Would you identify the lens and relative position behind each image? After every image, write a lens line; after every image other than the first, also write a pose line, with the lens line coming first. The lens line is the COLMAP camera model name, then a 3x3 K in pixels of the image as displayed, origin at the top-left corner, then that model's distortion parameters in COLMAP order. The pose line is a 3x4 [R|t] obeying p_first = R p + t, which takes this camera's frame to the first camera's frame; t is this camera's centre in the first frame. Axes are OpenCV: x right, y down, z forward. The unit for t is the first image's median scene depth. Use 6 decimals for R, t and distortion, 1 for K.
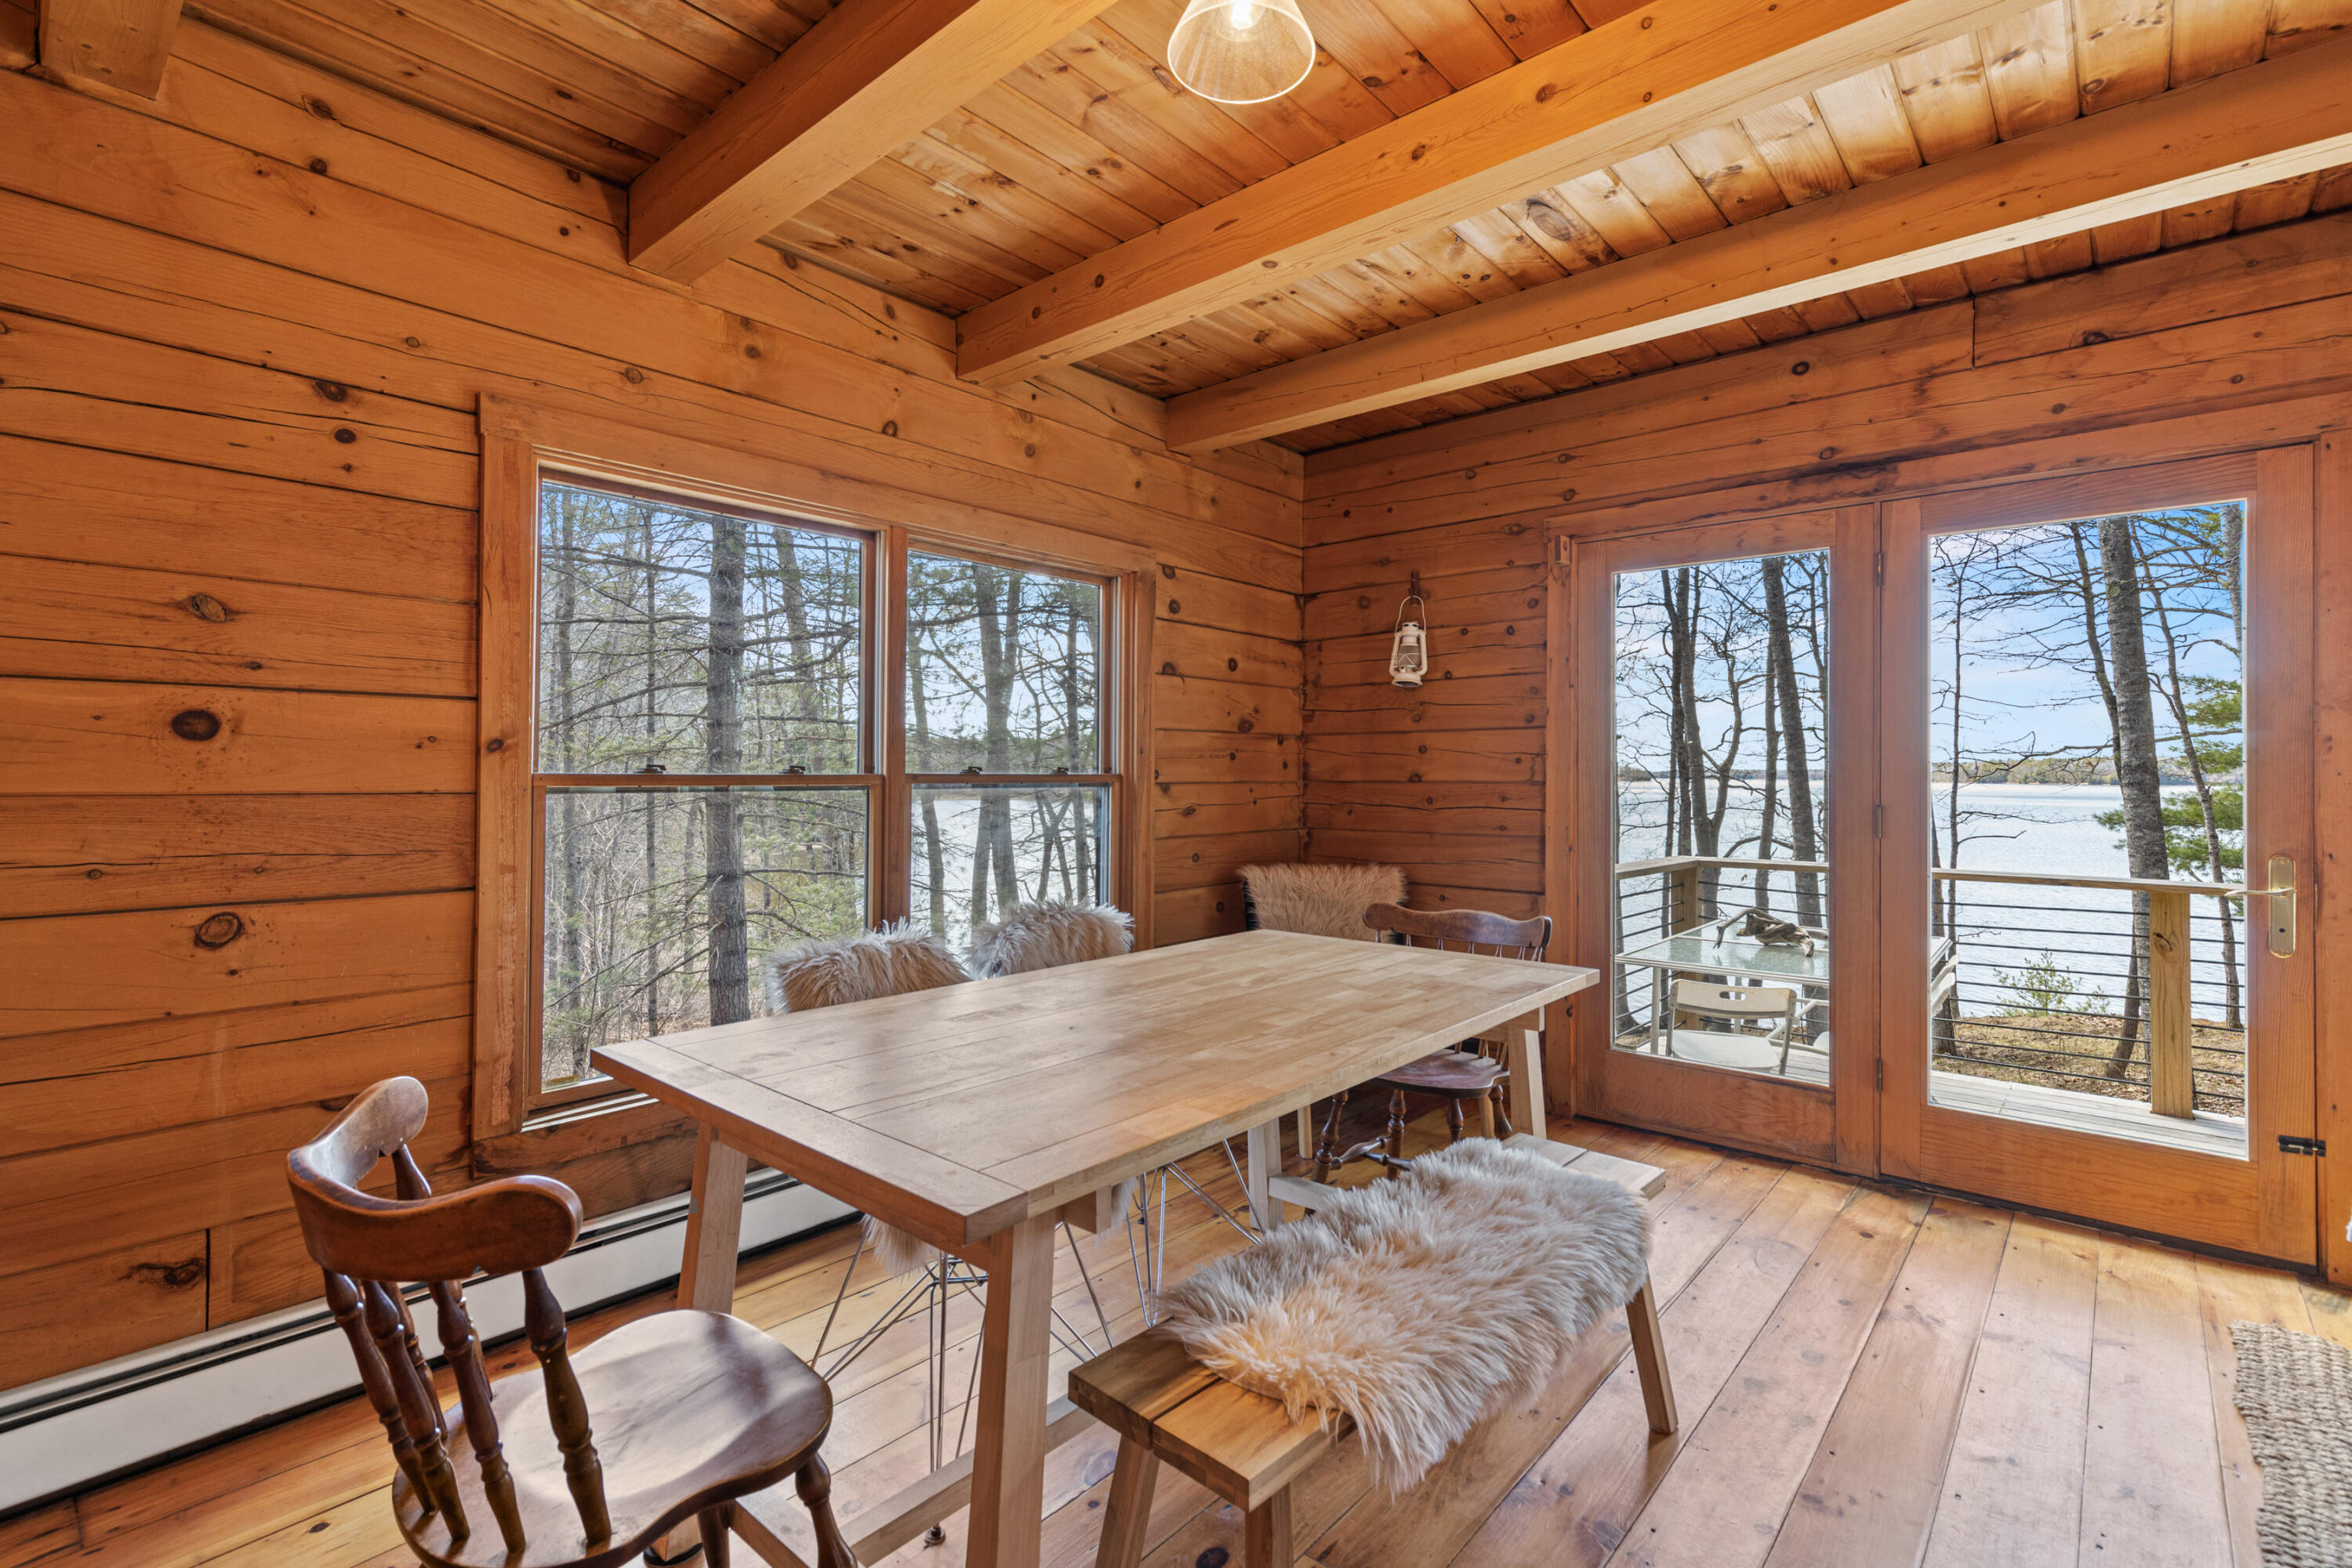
lens RADIAL K [[1074.8, 0, 1165.5], [0, 1074.8, 768.4], [0, 0, 1]] dist [0.019253, -0.001936]
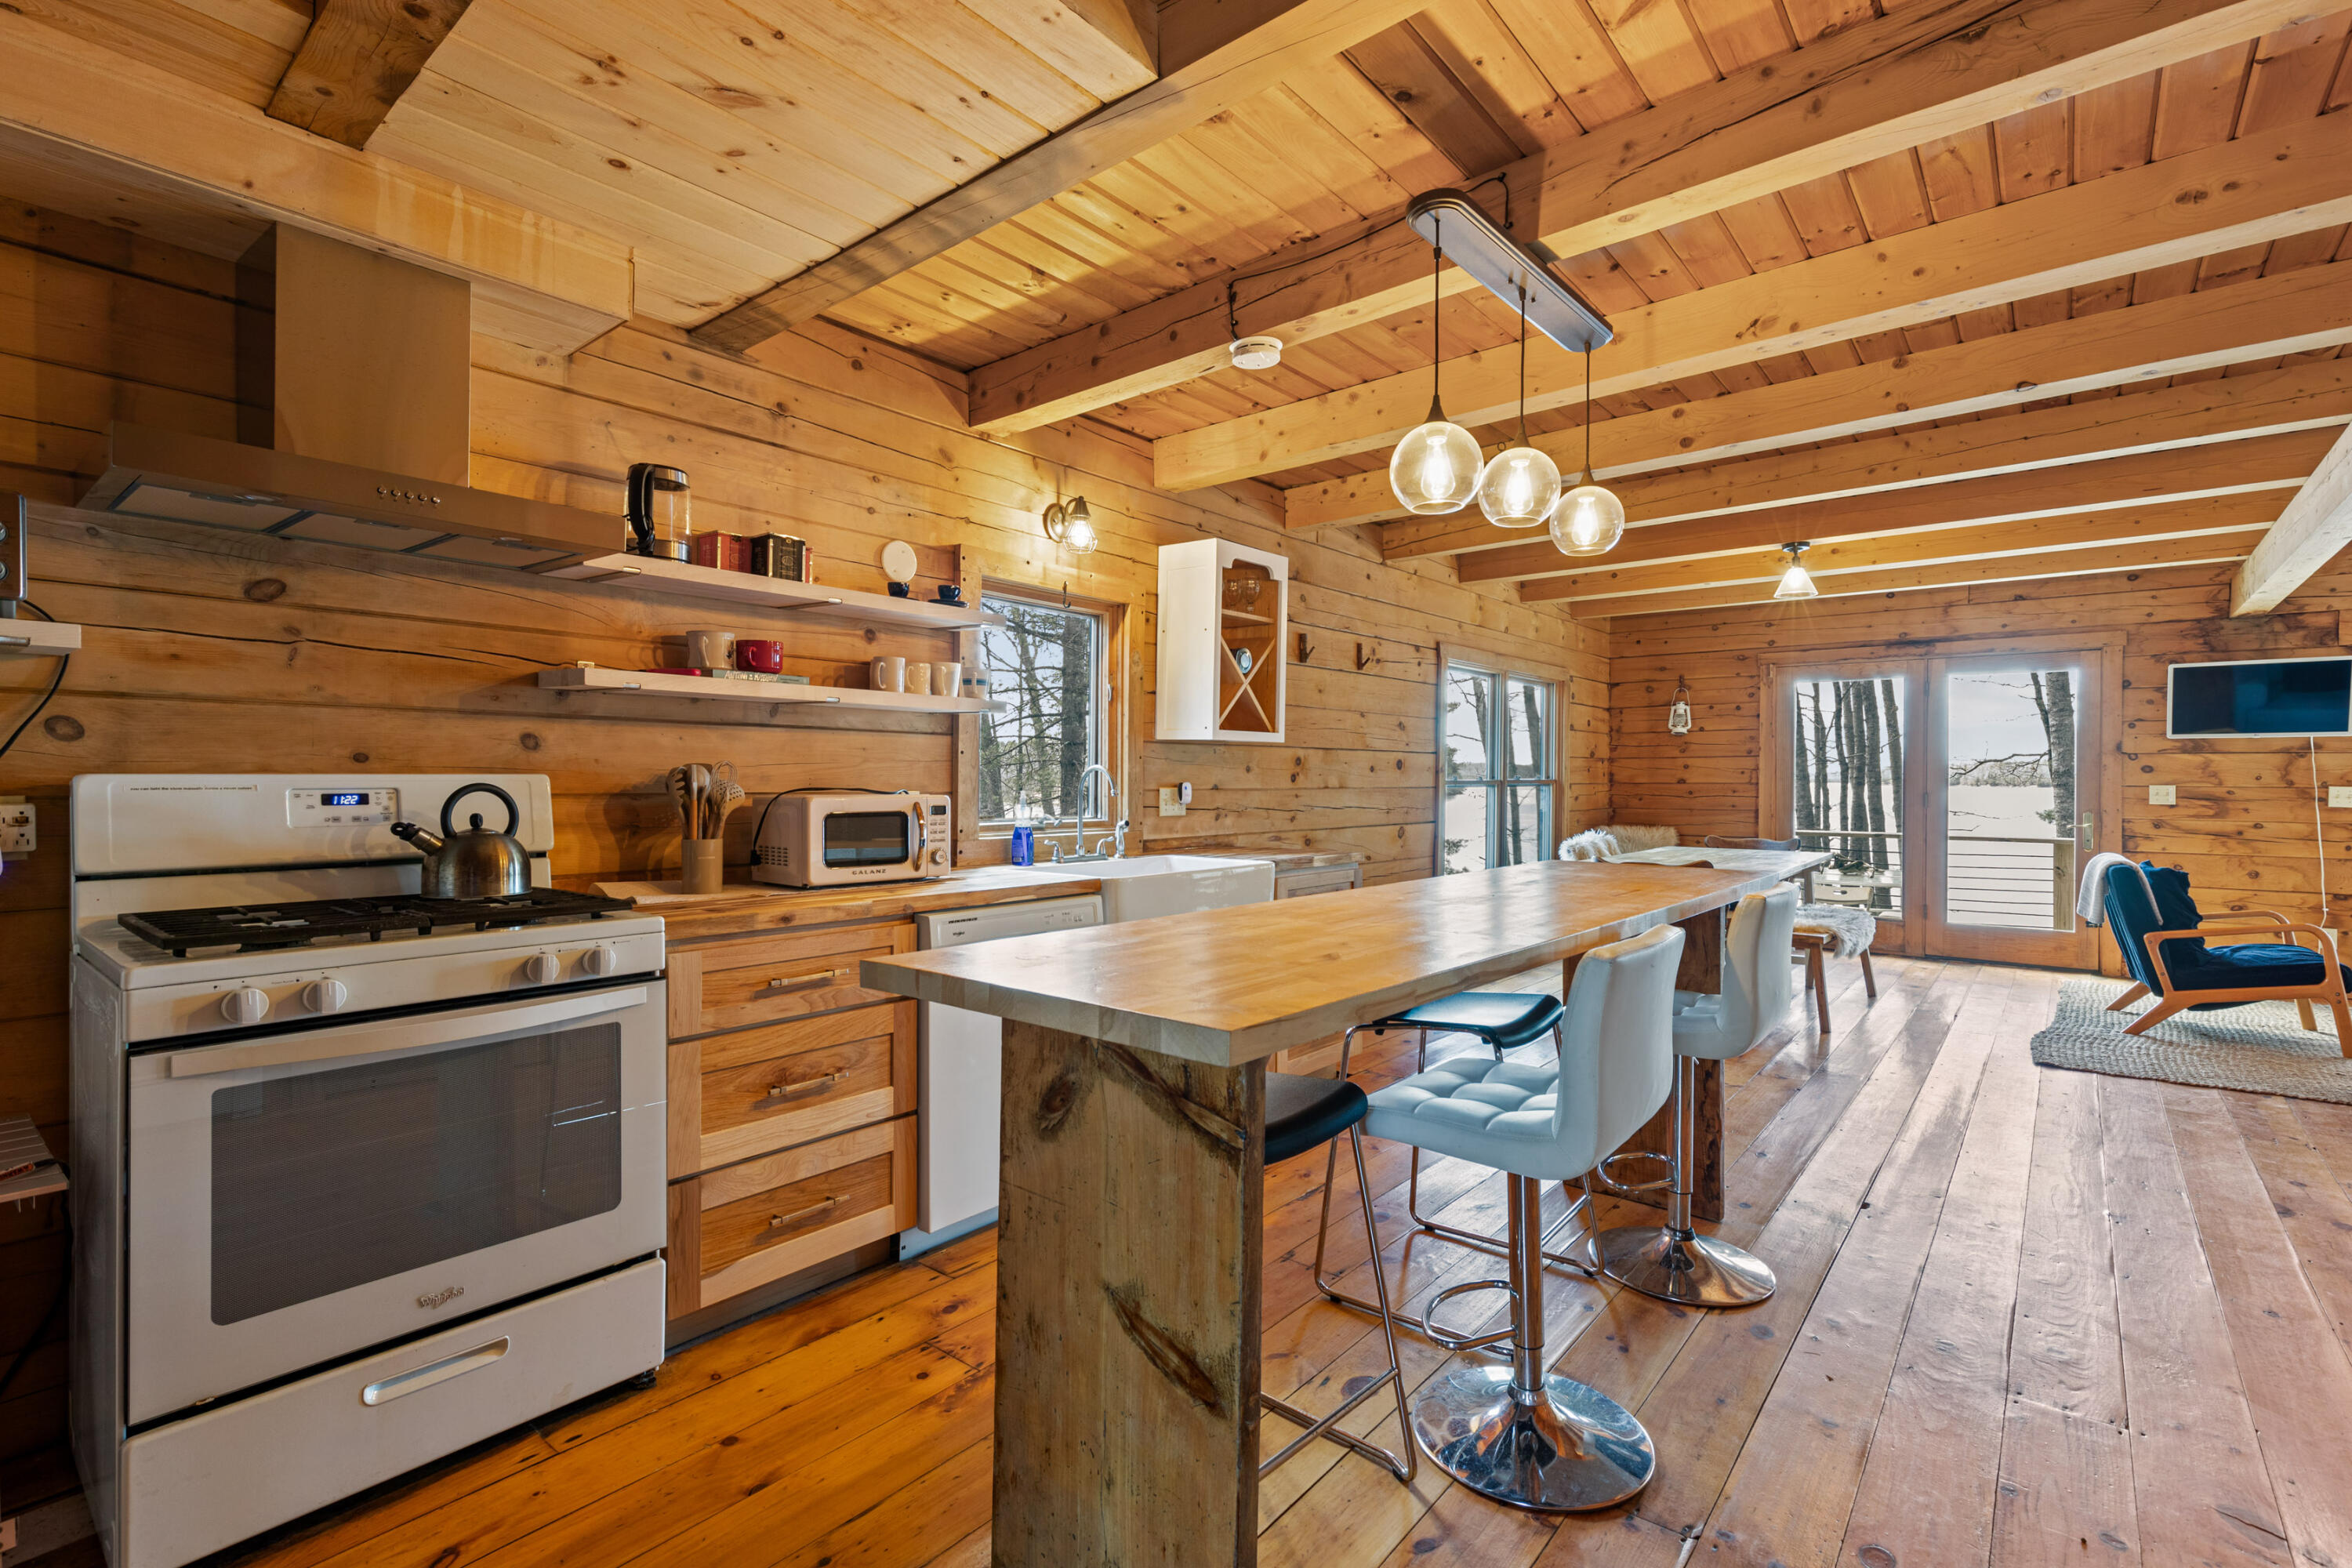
lens RADIAL K [[1074.8, 0, 1175.0], [0, 1074.8, 786.4], [0, 0, 1]] dist [0.019253, -0.001936]
pose [[0.999458, -0.001977, 0.032865, -0.946660], [0.001573, 0.999923, 0.012303, -0.009361], [-0.032887, -0.012245, 0.999384, -1.165169]]
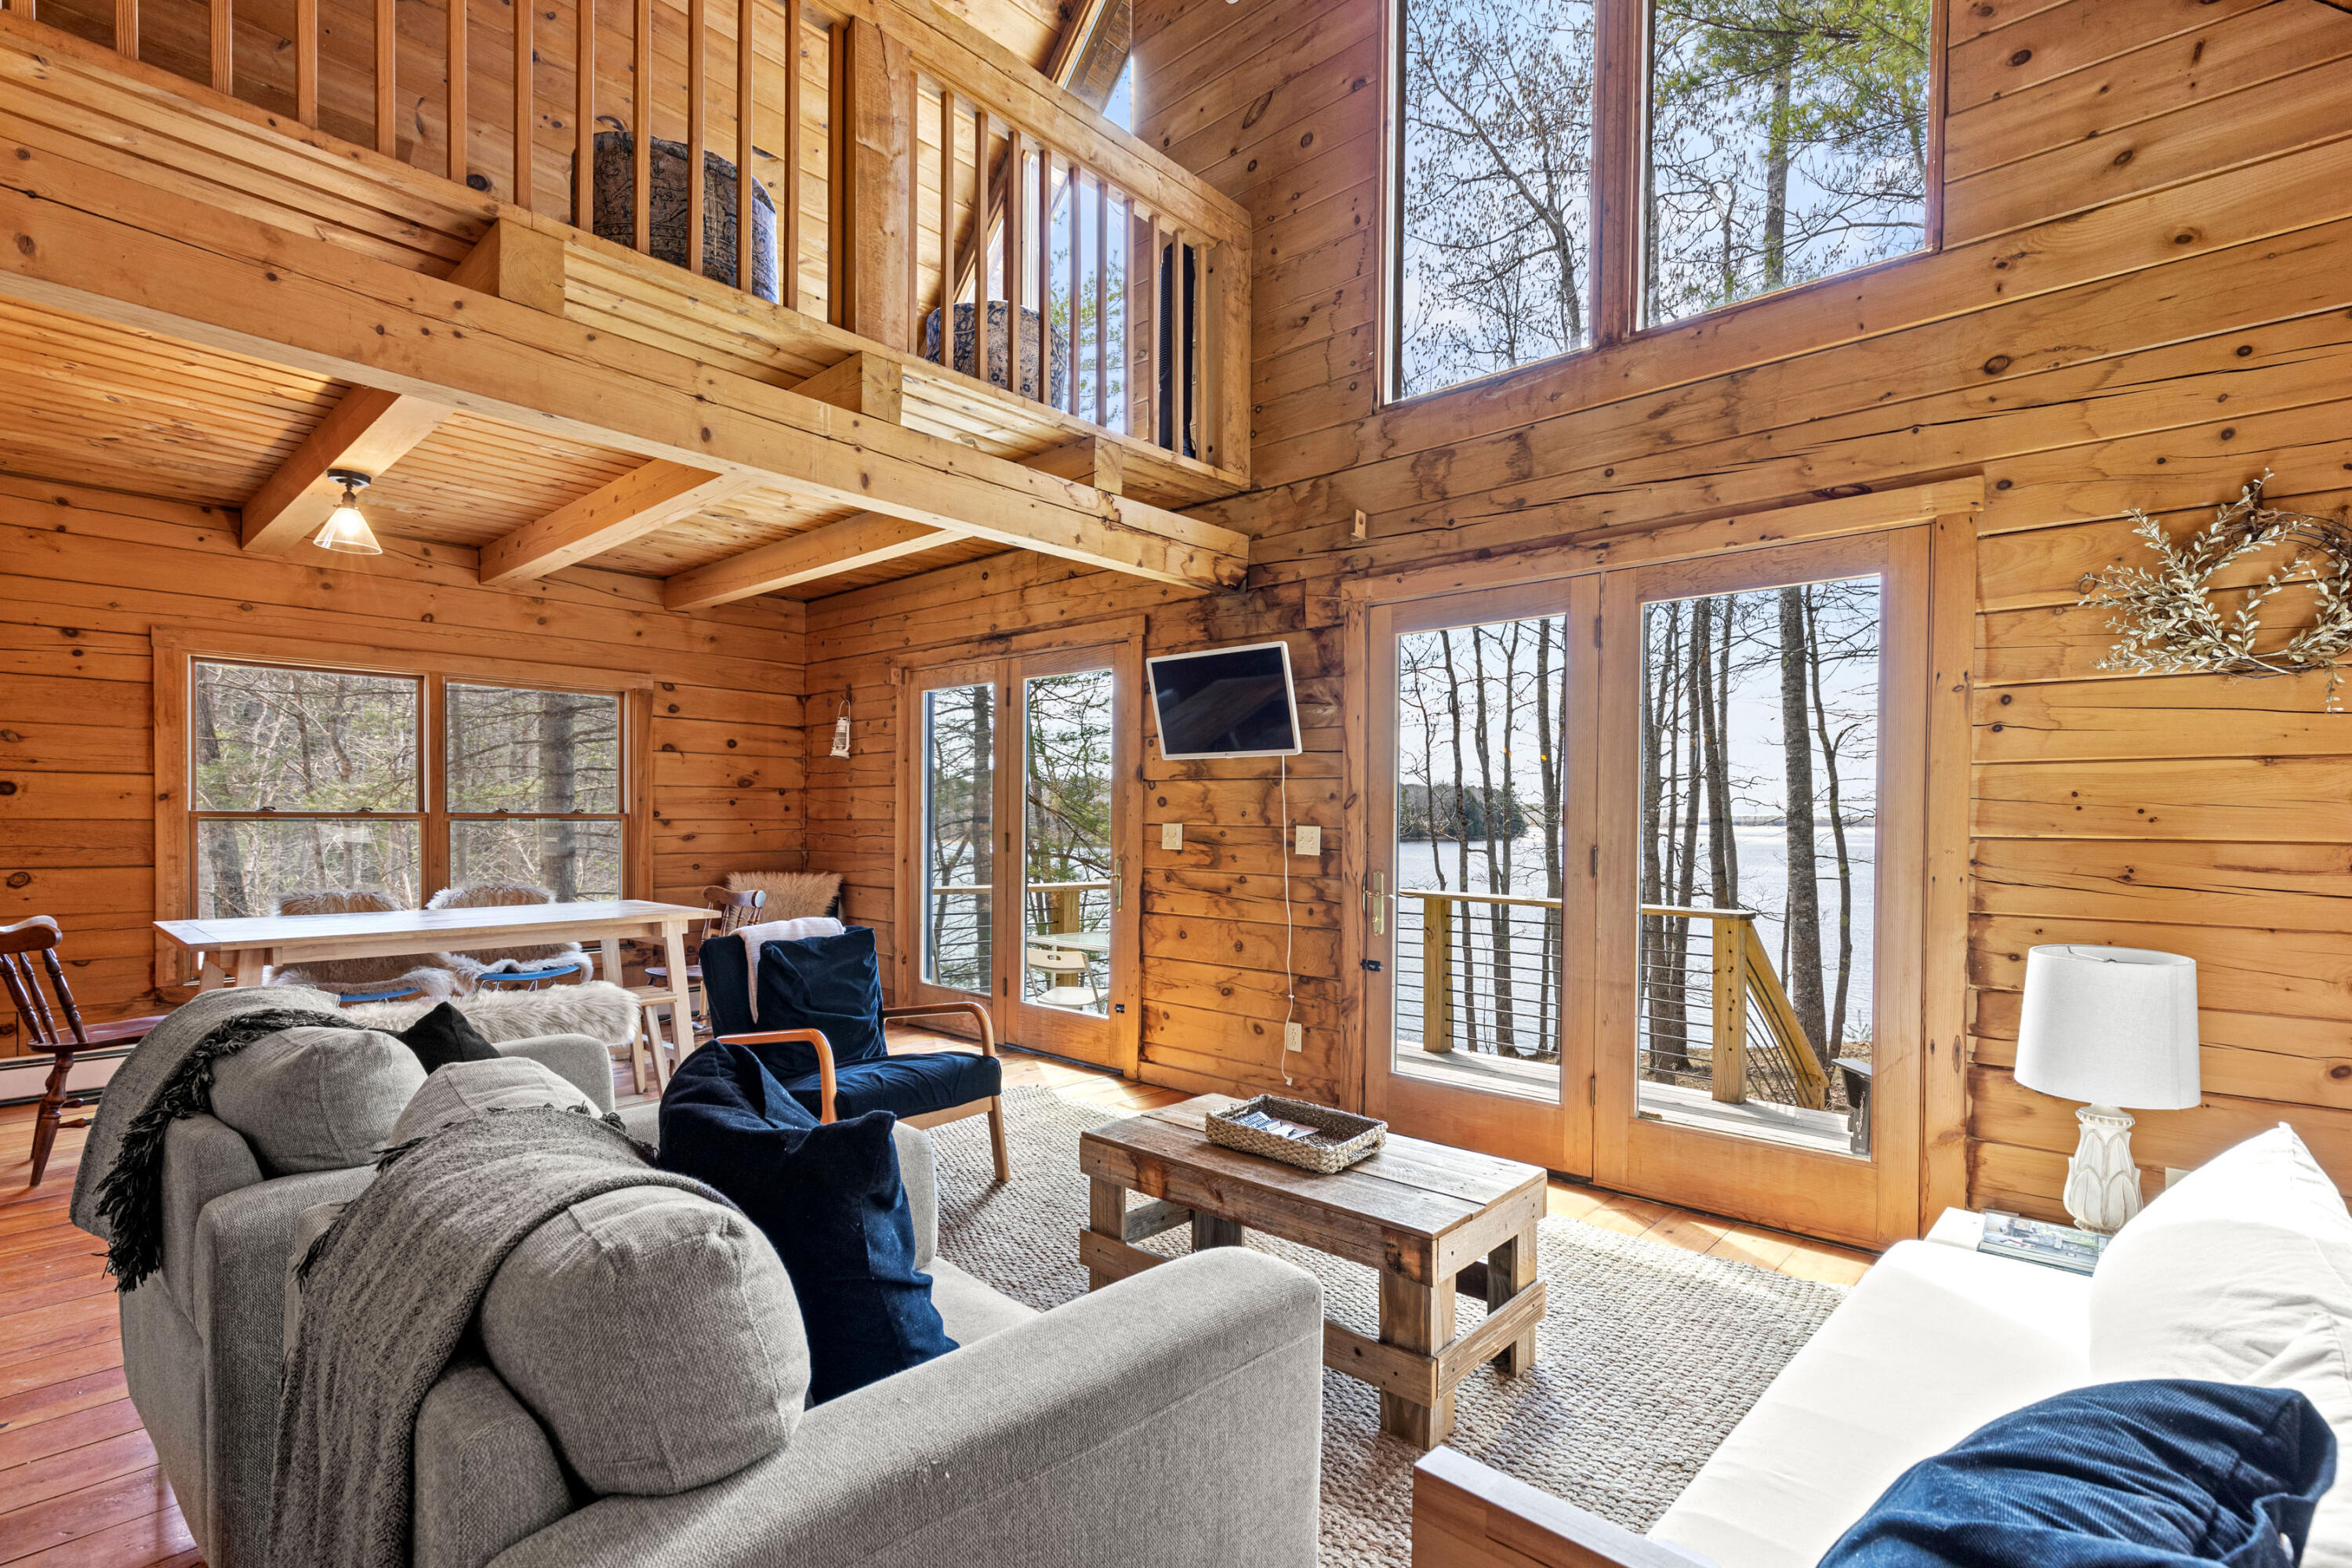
lens RADIAL K [[1074.8, 0, 1132.5], [0, 1074.8, 838.6], [0, 0, 1]] dist [0.019253, -0.001936]
pose [[0.999668, 0.004272, -0.025405, 0.865071], [-0.003653, 0.999697, 0.024360, 0.000670], [0.025501, -0.024260, 0.999380, -0.694979]]
